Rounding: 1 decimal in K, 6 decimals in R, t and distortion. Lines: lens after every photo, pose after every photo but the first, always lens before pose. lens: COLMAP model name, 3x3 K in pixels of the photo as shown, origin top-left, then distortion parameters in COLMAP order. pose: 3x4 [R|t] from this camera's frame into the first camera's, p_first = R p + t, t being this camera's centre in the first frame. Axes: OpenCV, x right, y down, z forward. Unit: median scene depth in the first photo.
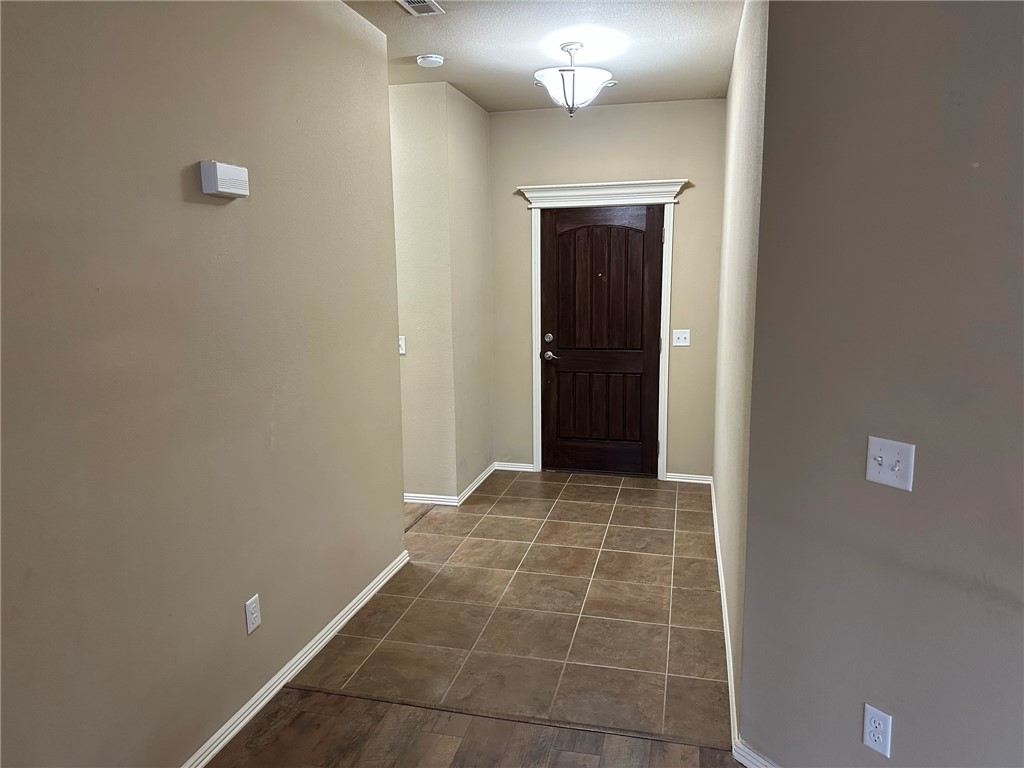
lens RADIAL K [[707.9, 0, 512.0], [0, 707.9, 384.0], [0, 0, 1]] dist [0.100245, -0.125926]
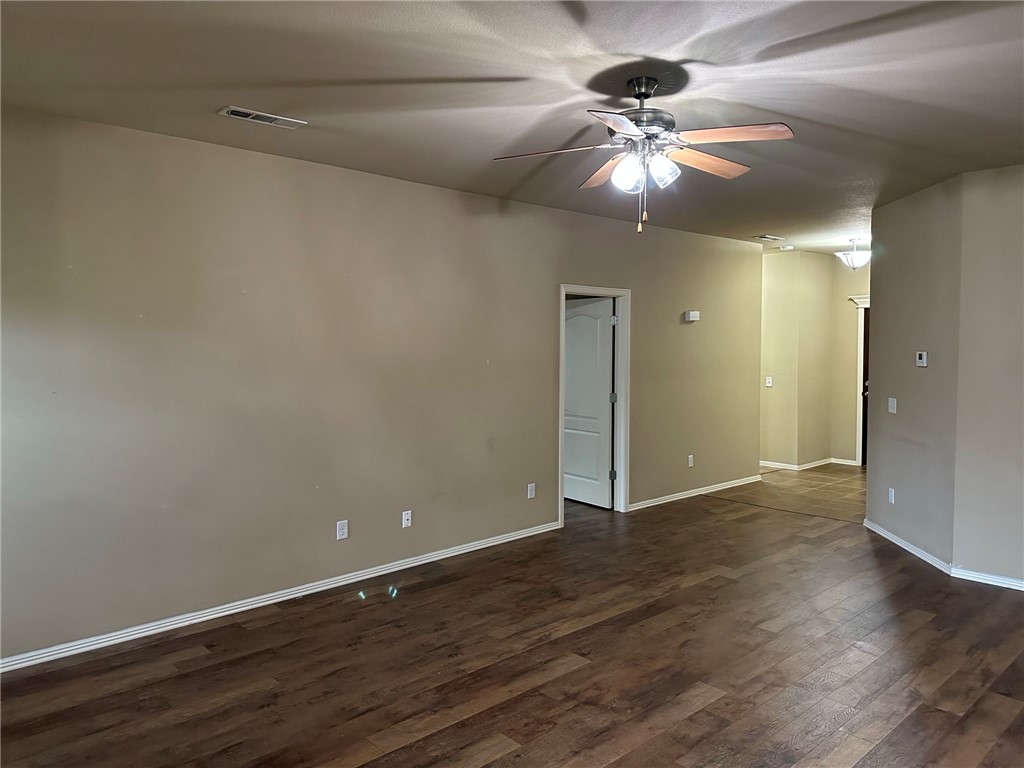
lens RADIAL K [[713.4, 0, 516.8], [0, 713.4, 374.6], [0, 0, 1]] dist [0.101777, -0.132092]
pose [[0.834878, 0.030240, -0.549604, 0.636472], [-0.091249, 0.992278, -0.084015, 0.279415], [0.542819, 0.120293, 0.831190, -1.828853]]
